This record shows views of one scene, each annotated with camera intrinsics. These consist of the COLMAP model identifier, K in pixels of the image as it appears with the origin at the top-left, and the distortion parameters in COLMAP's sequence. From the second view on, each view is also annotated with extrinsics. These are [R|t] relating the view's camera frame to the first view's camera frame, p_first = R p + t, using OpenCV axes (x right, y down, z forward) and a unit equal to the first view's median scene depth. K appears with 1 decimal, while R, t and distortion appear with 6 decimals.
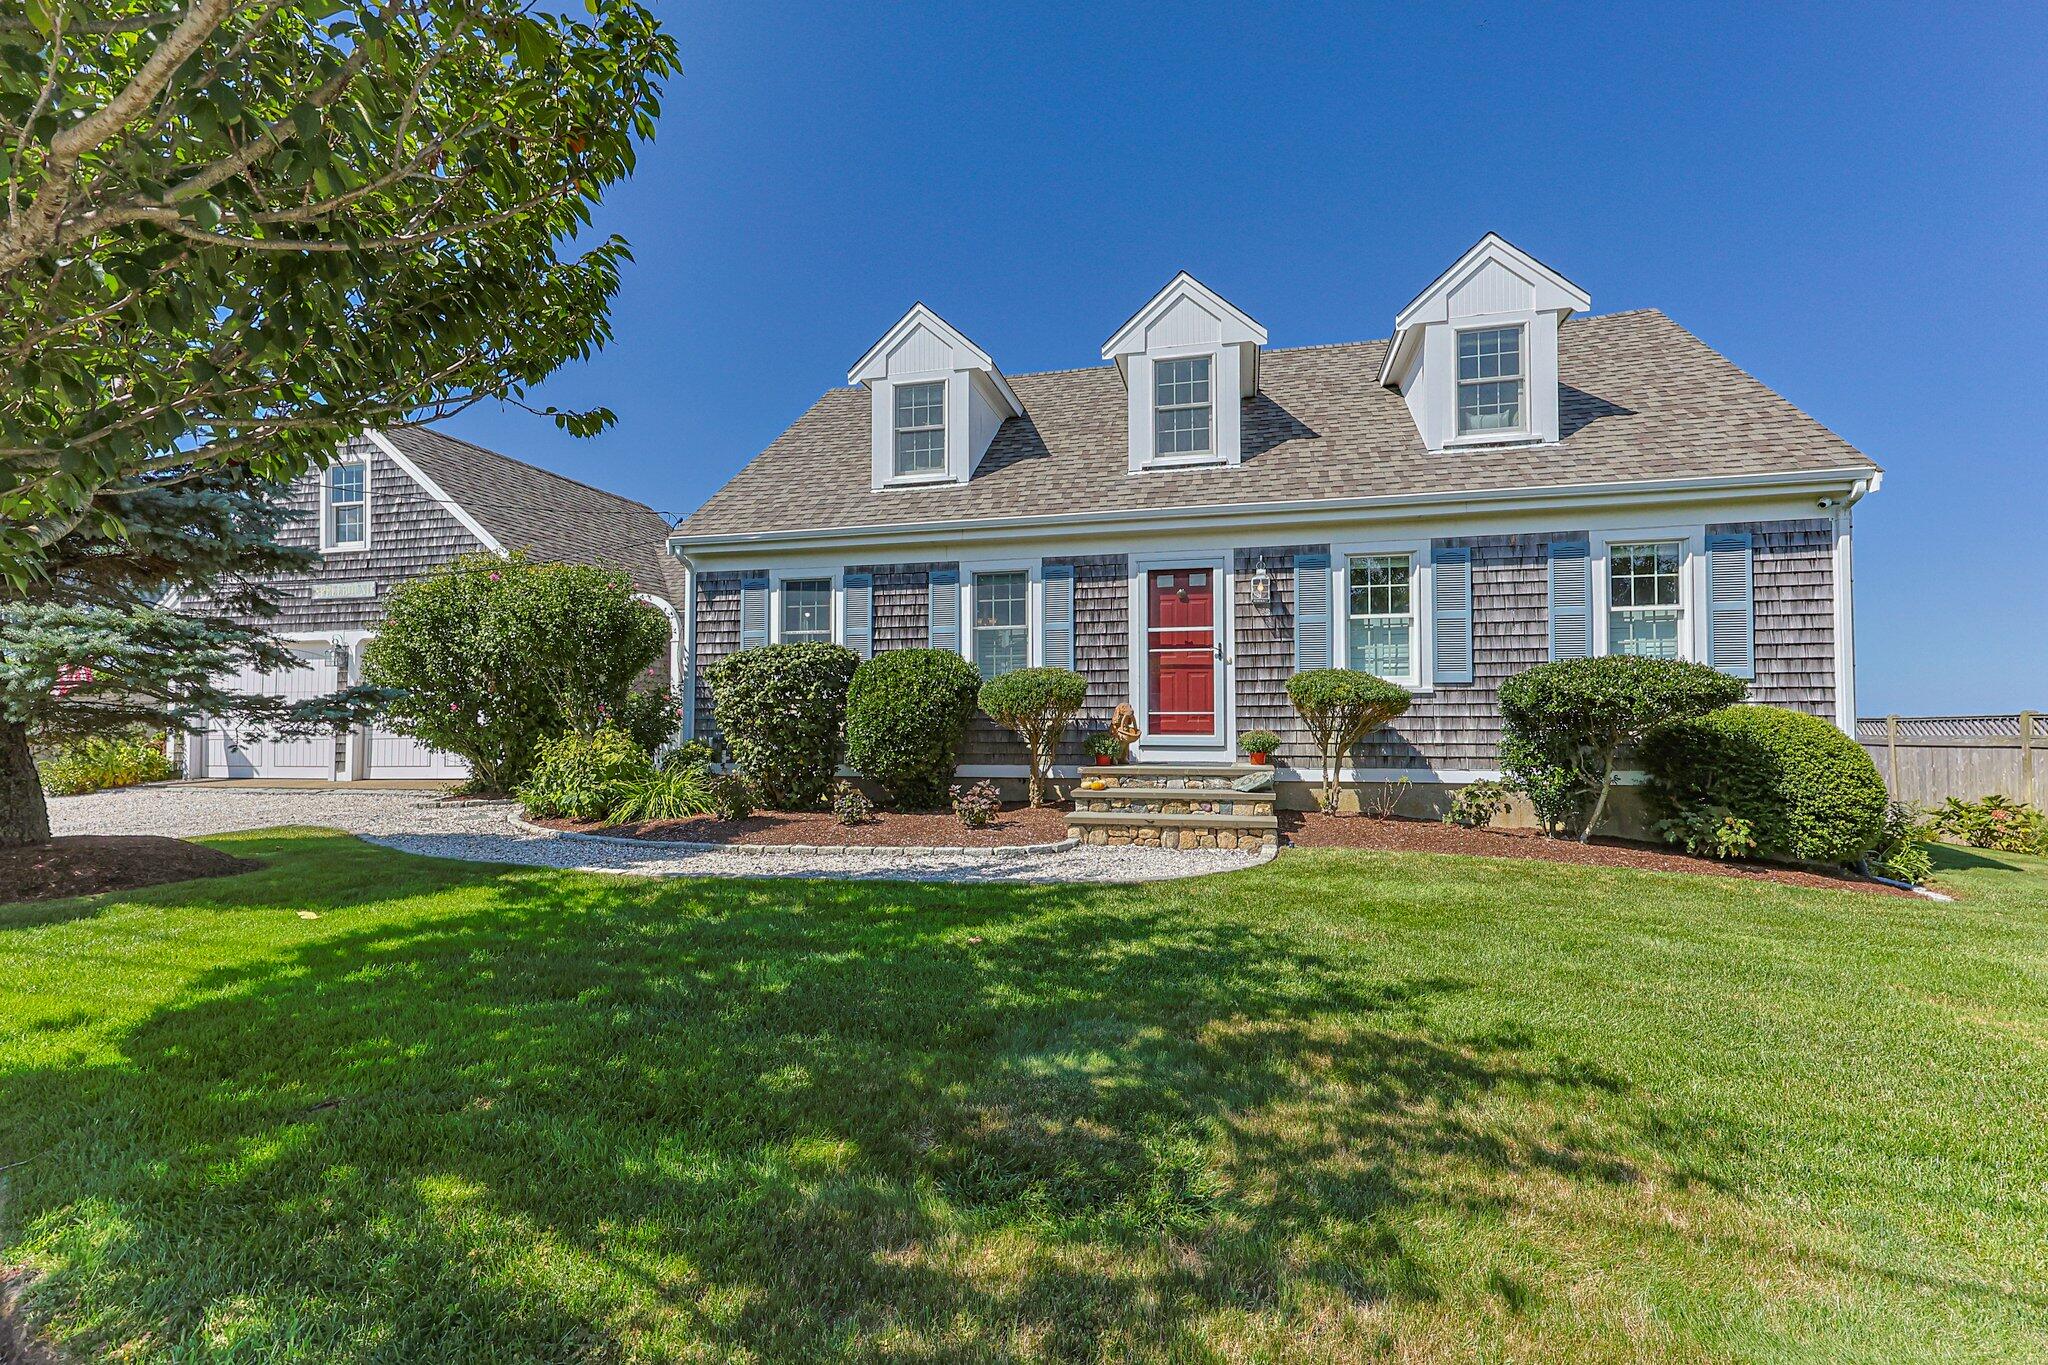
lens RADIAL K [[804.4, 0, 1028.5], [0, 804.4, 691.6], [0, 0, 1]] dist [-0.001967, -0.000231]
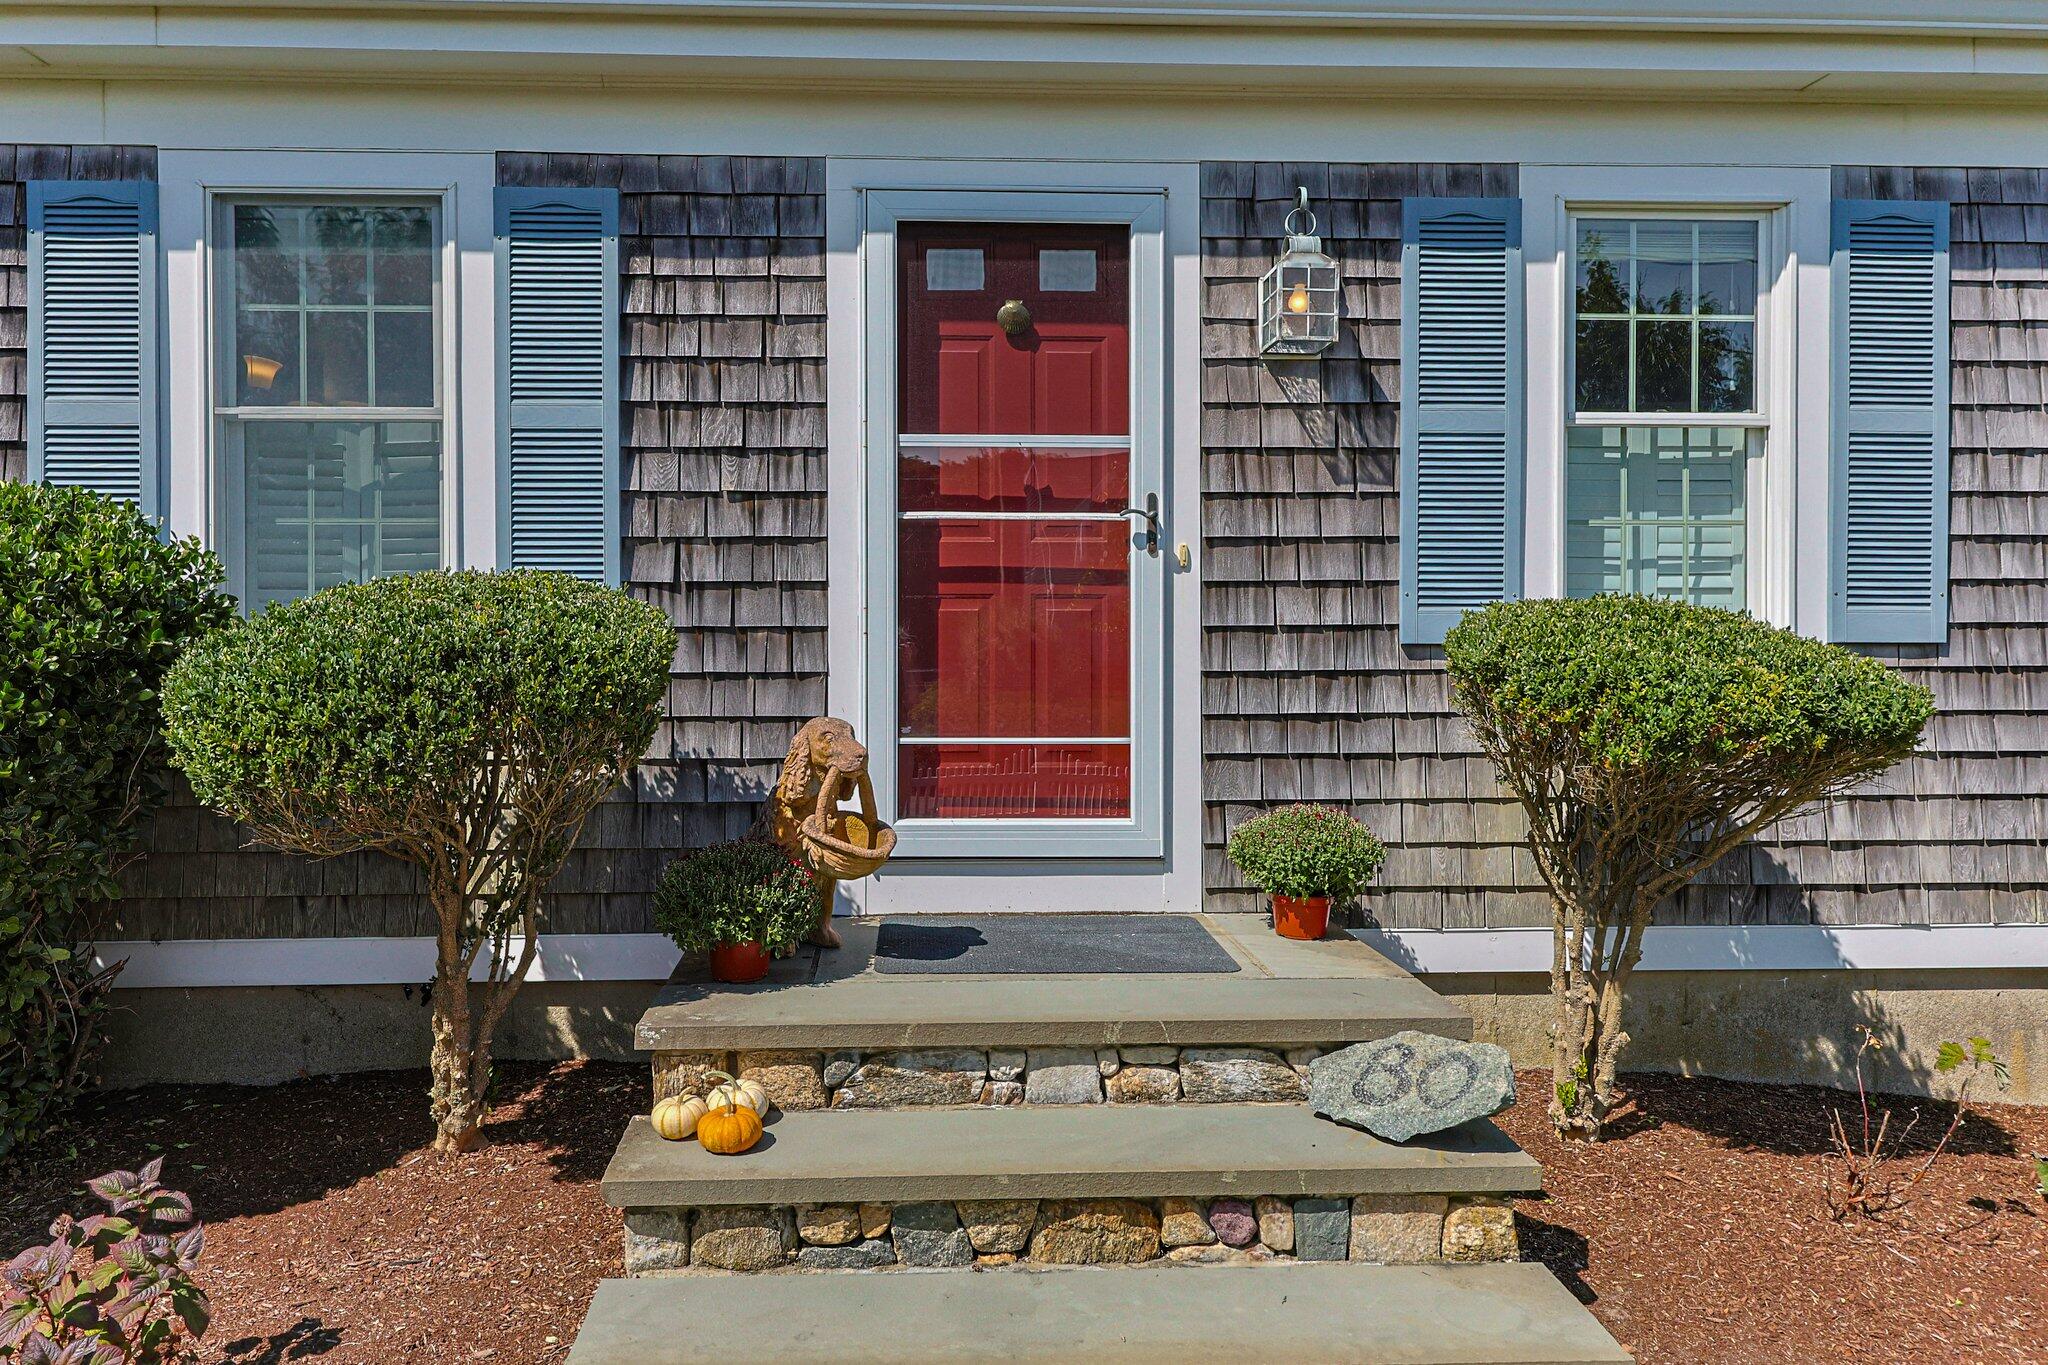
lens RADIAL K [[1587.0, 0, 1028.6], [0, 1587.0, 662.5], [0, 0, 1]] dist [0.024559, 0.005022]
pose [[0.954521, -0.001418, 0.298140, 0.029475], [-0.009136, 0.999380, 0.034004, -0.019833], [-0.298004, -0.035182, 0.953916, 0.477179]]
